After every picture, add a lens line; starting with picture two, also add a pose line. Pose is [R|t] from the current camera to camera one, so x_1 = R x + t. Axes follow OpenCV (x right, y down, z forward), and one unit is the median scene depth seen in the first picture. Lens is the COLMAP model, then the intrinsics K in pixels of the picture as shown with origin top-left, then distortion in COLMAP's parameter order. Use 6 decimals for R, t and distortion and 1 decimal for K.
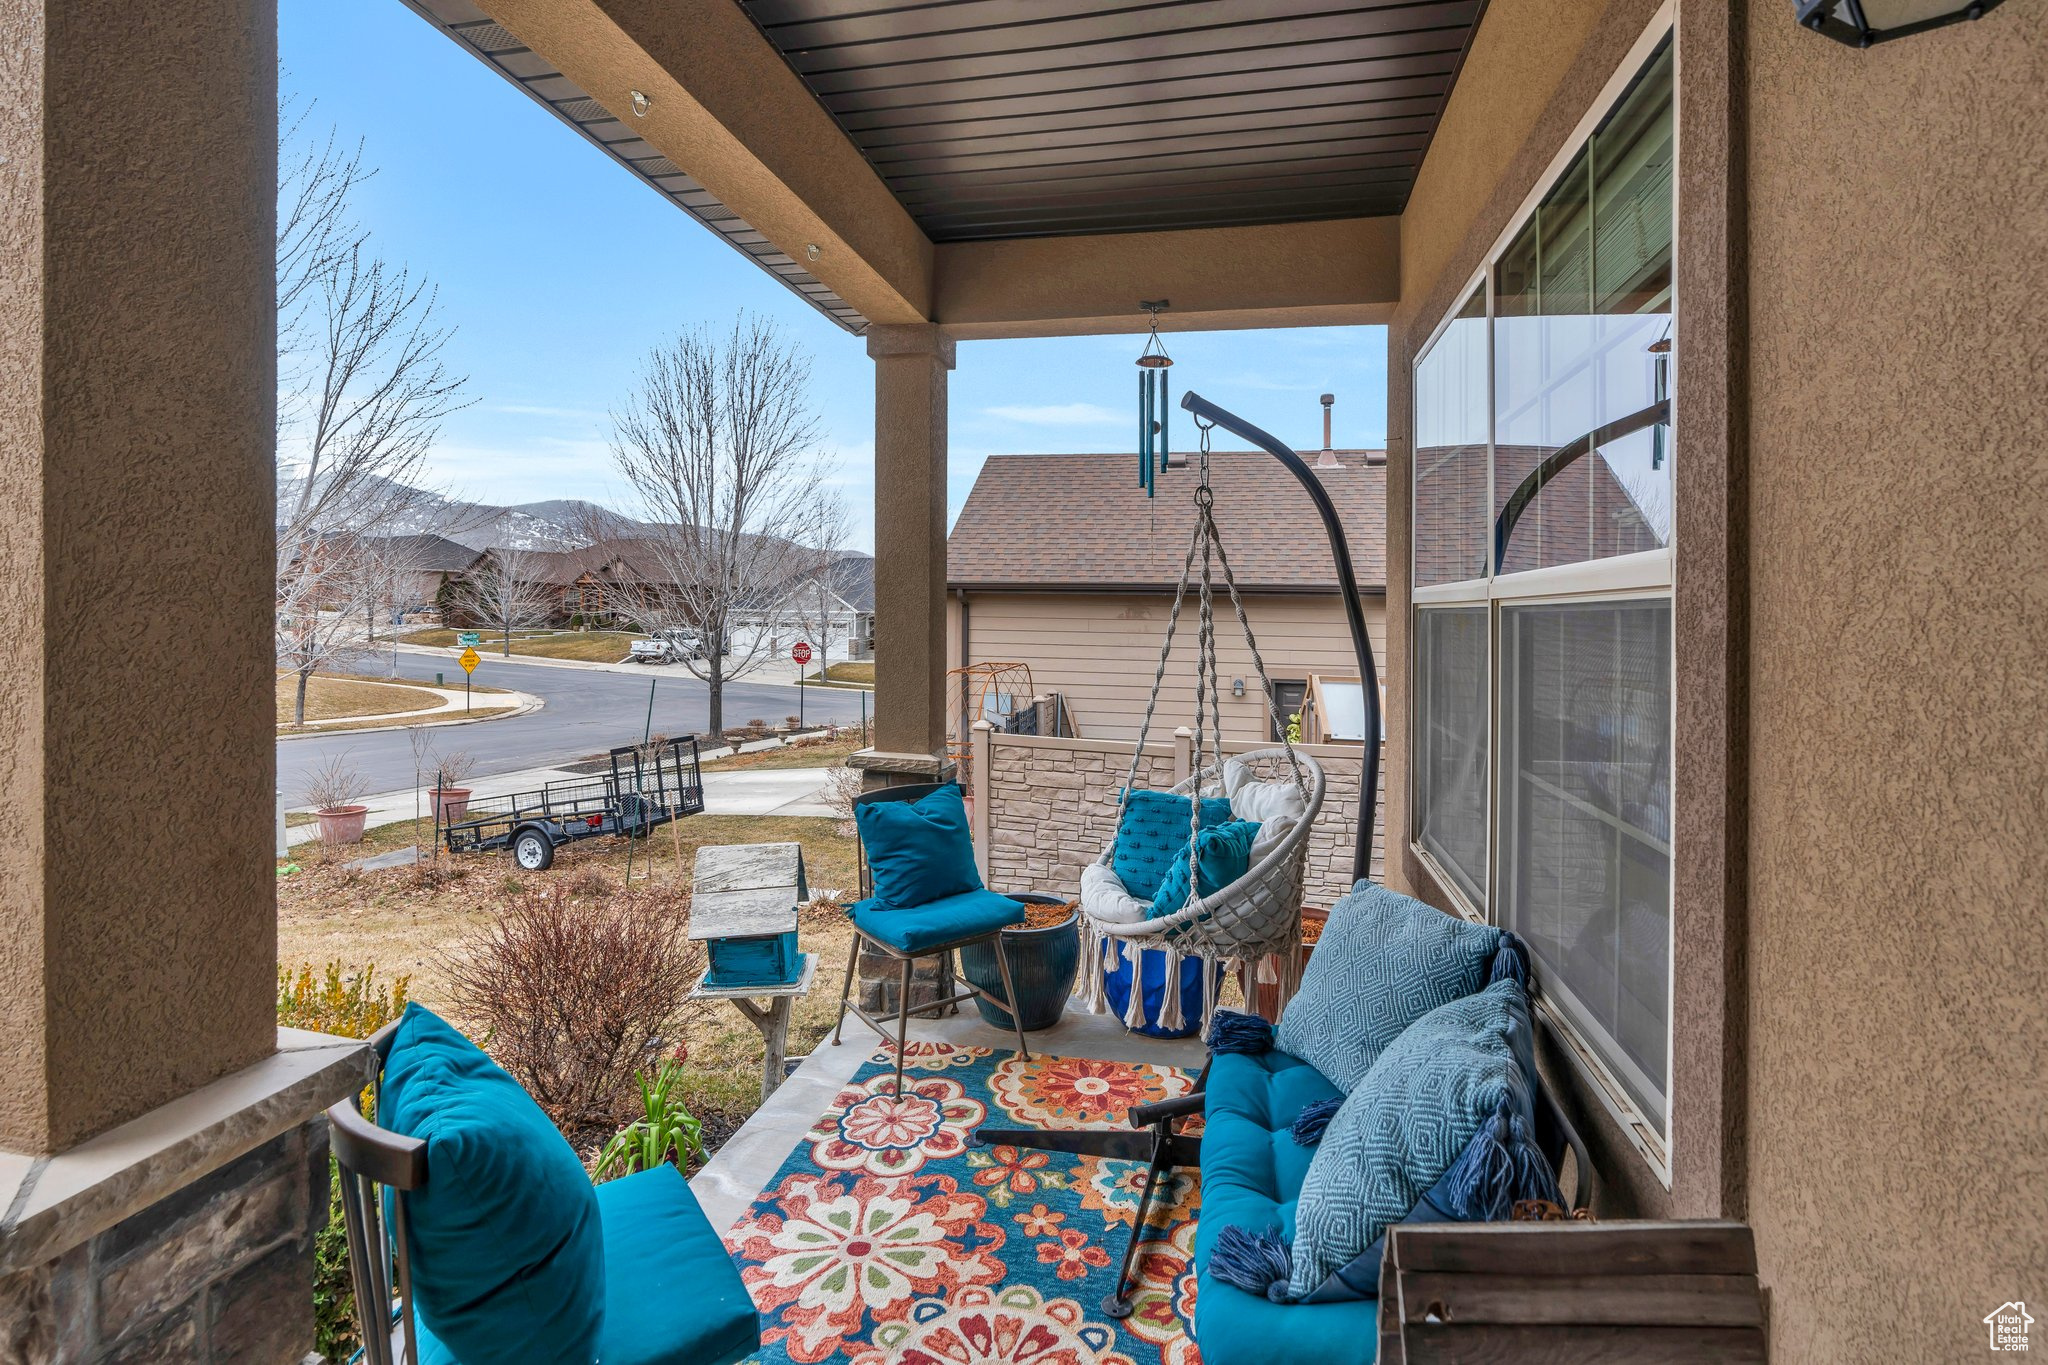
lens RADIAL K [[953.6, 0, 1030.7], [0, 953.6, 609.9], [0, 0, 1]] dist [-0.000565, 0.000143]
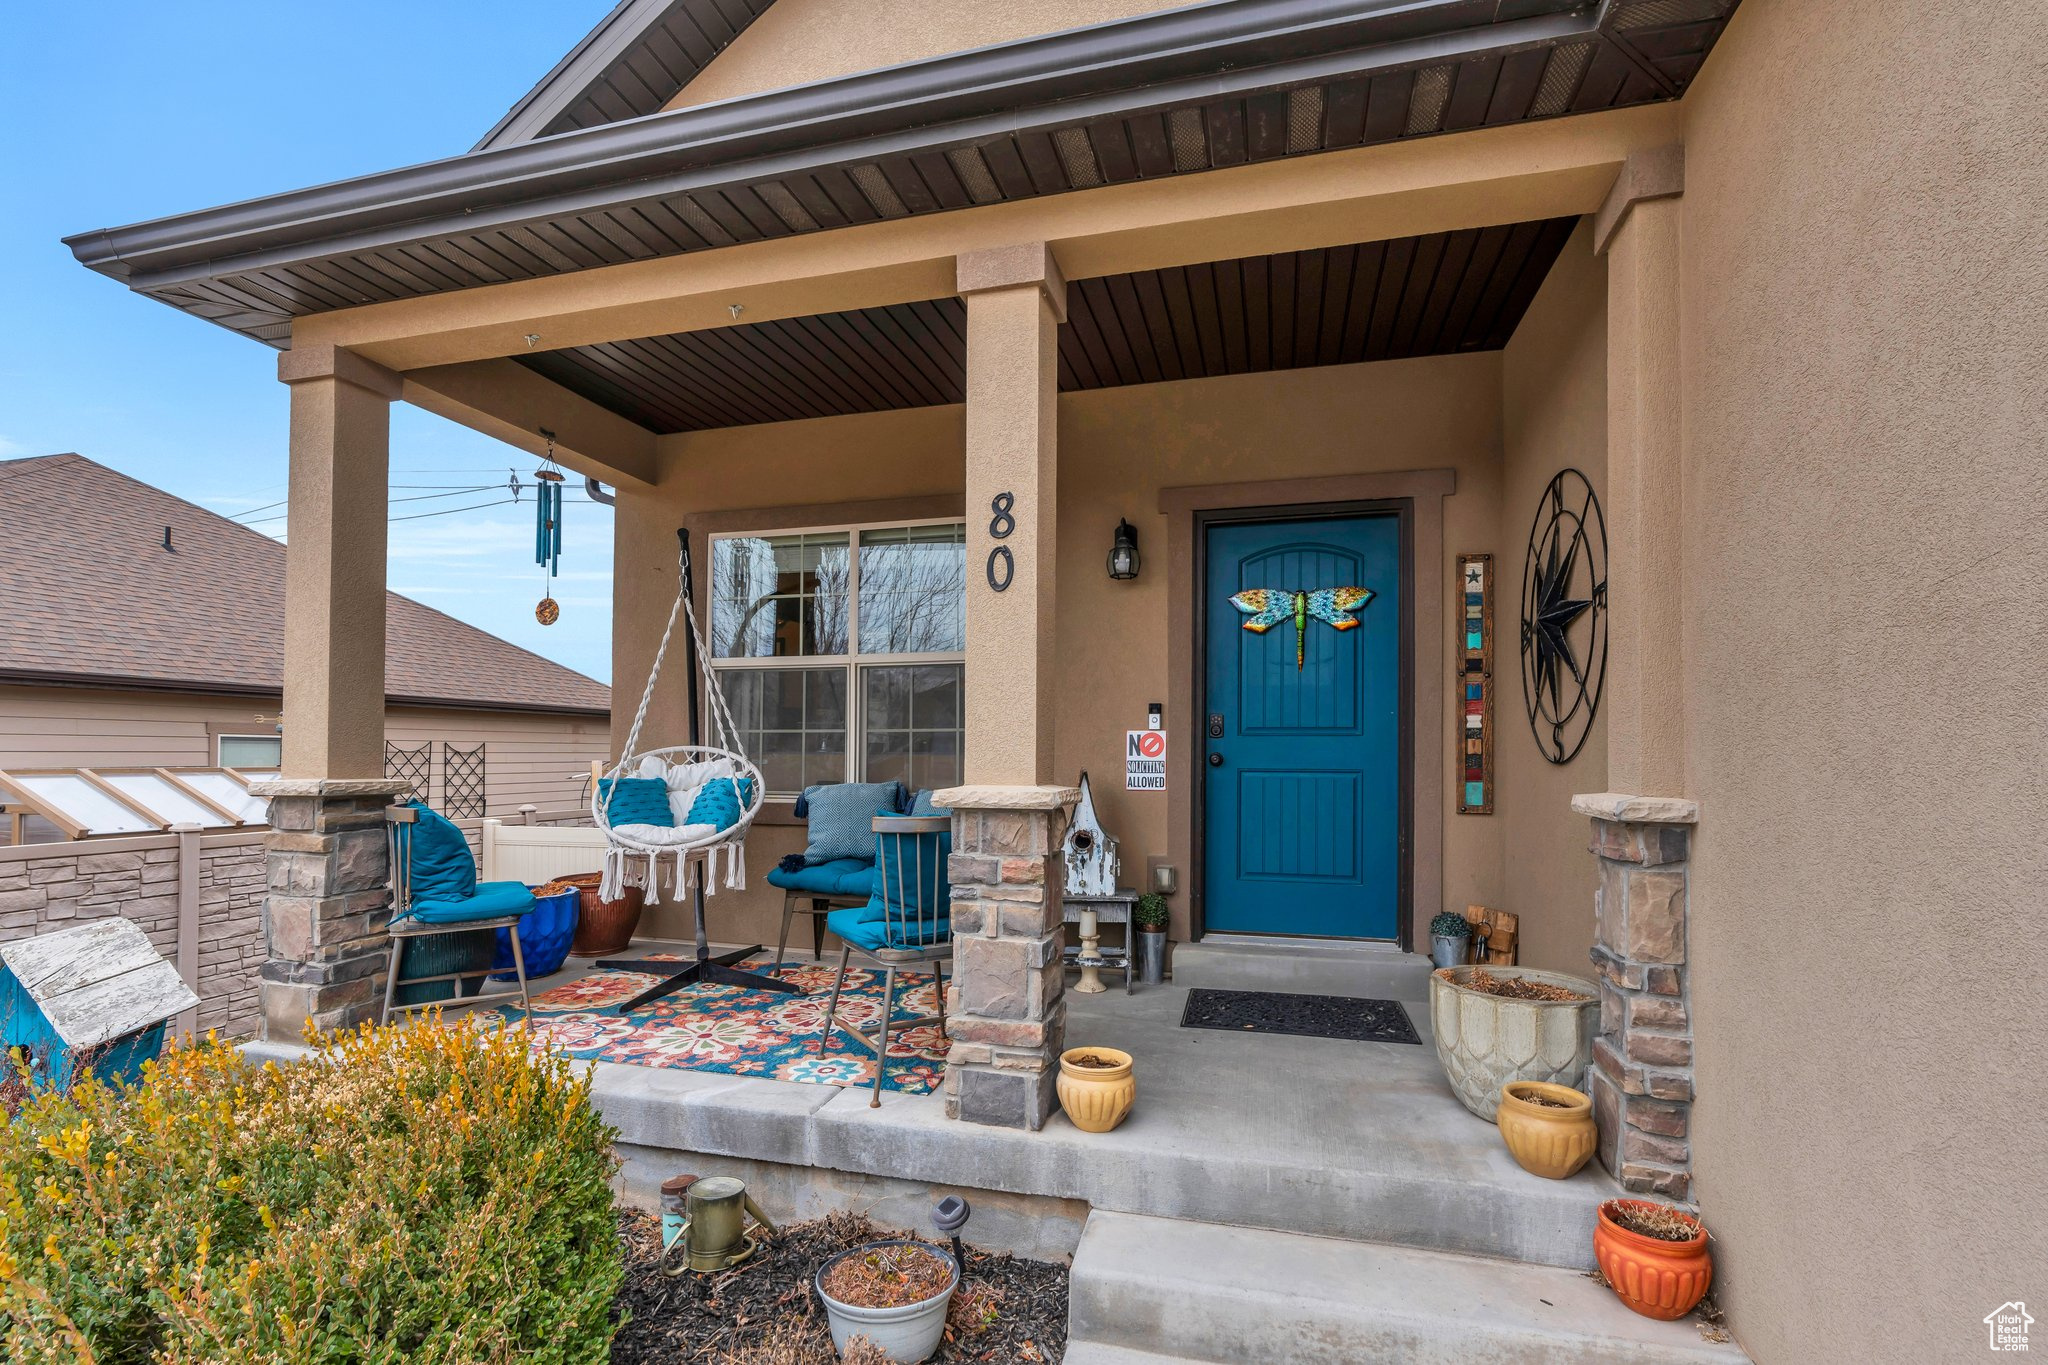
lens RADIAL K [[928.5, 0, 1025.6], [0, 928.5, 701.4], [0, 0, 1]] dist [-0.002836, -0.000144]
pose [[0.060357, 0.039914, 0.997378, -1.518409], [-0.002659, 0.999203, -0.039826, 0.145003], [-0.998173, -0.000248, 0.060415, 0.318154]]
